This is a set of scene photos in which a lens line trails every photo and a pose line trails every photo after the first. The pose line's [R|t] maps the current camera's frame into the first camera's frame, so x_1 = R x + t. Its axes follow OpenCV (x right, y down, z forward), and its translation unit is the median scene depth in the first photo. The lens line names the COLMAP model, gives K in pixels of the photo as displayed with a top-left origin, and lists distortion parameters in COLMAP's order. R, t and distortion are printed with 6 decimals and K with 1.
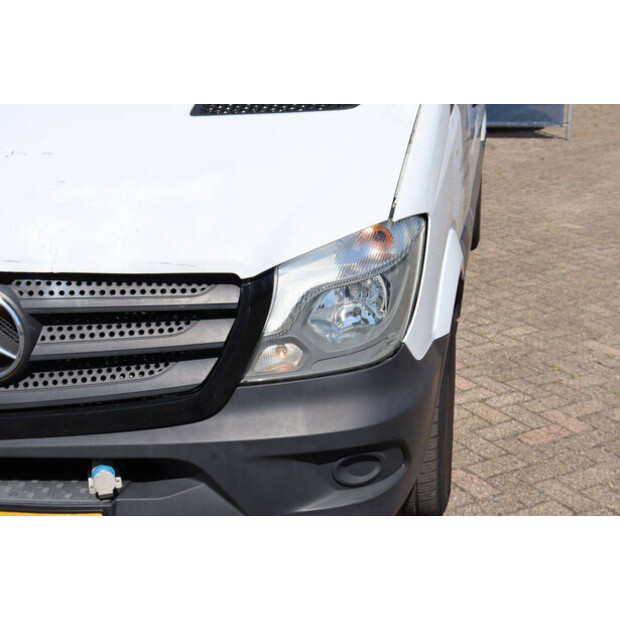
lens RADIAL K [[948.3, 0, 310.0], [0, 948.3, 310.0], [0, 0, 1]] dist [0.063234, 0.165537]
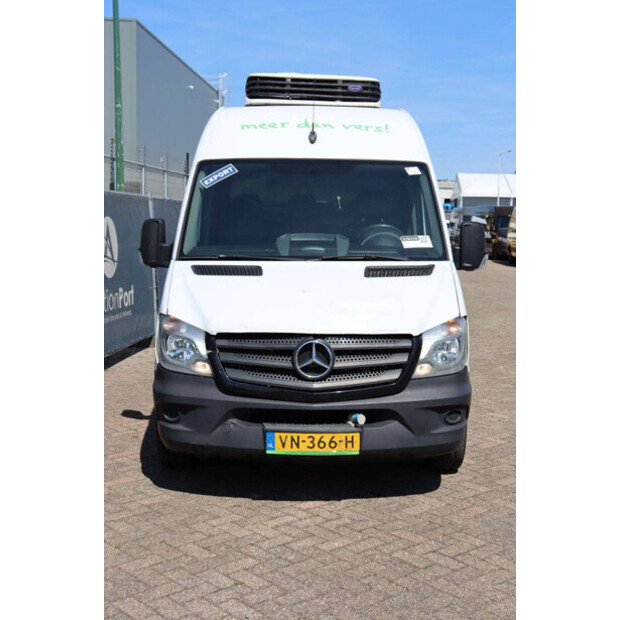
lens RADIAL K [[948.3, 0, 310.0], [0, 948.3, 310.0], [0, 0, 1]] dist [0.063234, 0.165537]
pose [[0.974608, 0.005213, 0.223858, -0.872009], [0.041563, 0.978144, -0.203732, 0.388086], [-0.220027, 0.207863, 0.953090, -1.330730]]
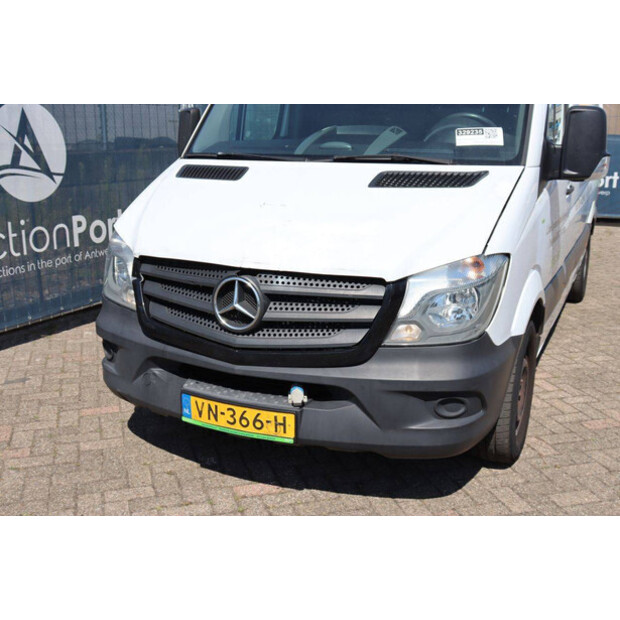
lens RADIAL K [[731.3, 0, 310.0], [0, 731.3, 310.0], [0, 0, 1]] dist [-0.002017, 0.015185]
pose [[0.972721, 0.078917, -0.218142, 0.077407], [-0.091155, 0.994746, -0.046603, 0.084508], [0.213318, 0.065217, 0.974804, -0.270329]]
